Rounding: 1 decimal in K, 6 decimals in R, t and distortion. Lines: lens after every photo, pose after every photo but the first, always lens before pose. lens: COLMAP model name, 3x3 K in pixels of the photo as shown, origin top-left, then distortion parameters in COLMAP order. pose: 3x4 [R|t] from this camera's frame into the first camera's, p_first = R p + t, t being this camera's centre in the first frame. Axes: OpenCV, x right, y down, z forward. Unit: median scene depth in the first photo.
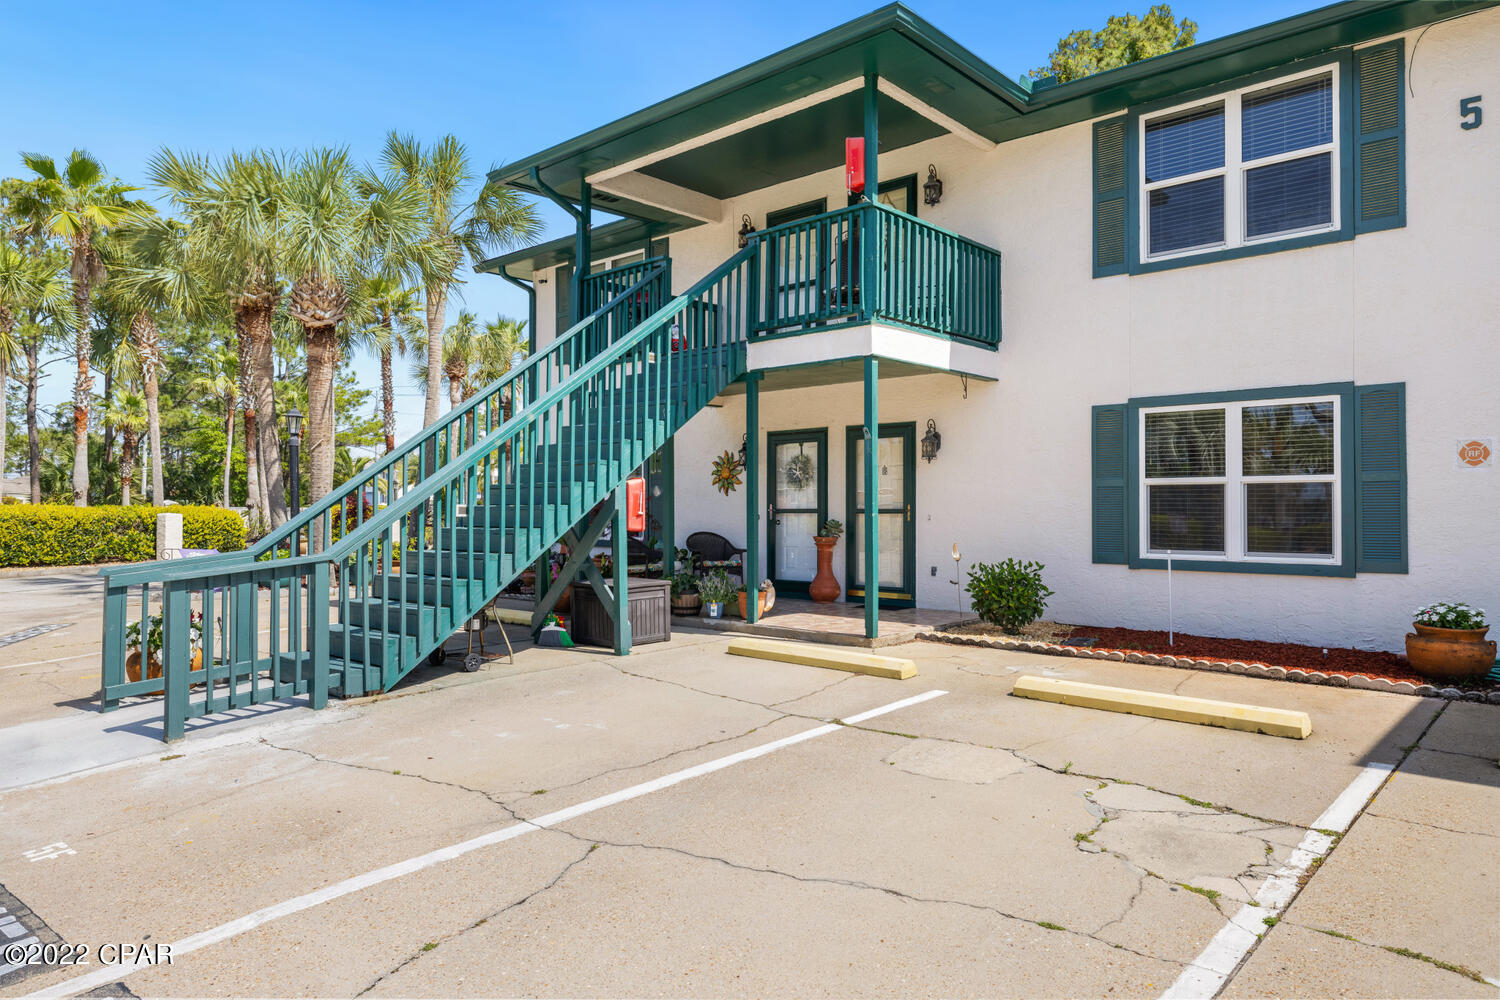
lens RADIAL K [[957.3, 0, 745.1], [0, 957.3, 498.1], [0, 0, 1]] dist [0.018525, -0.000371]
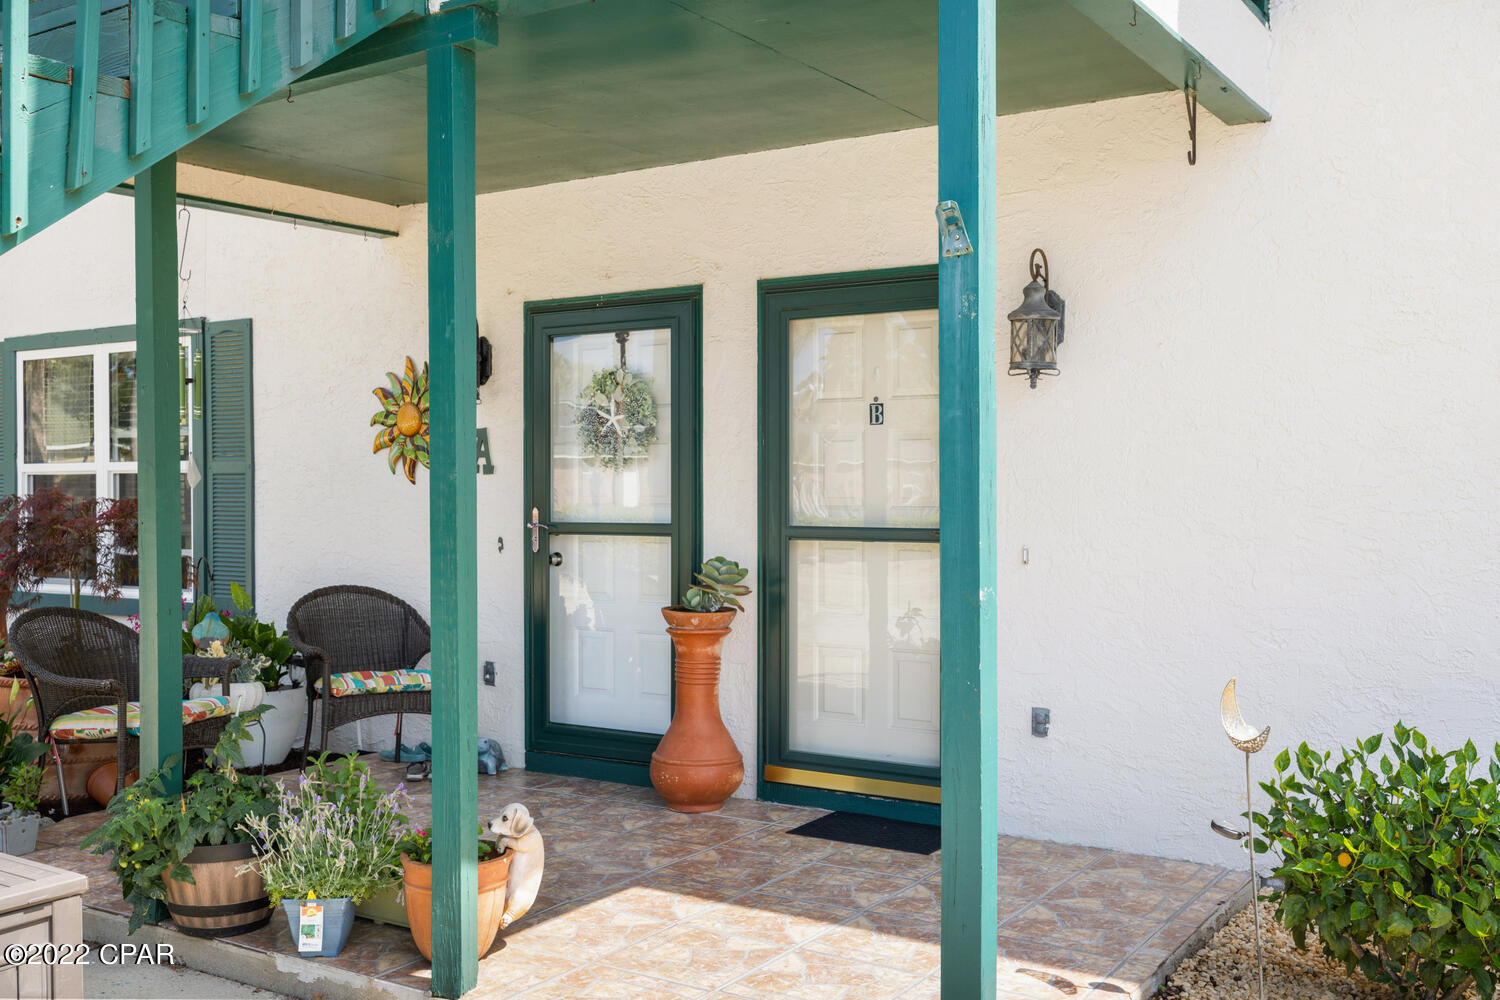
lens RADIAL K [[1438.8, 0, 741.4], [0, 1438.8, 498.0], [0, 0, 1]] dist [-0.000514, 0.000000]
pose [[0.986859, -0.003229, 0.161551, 0.017524], [0.000048, 0.999806, 0.019695, -0.008370], [-0.161583, -0.019428, 0.986668, 0.494420]]
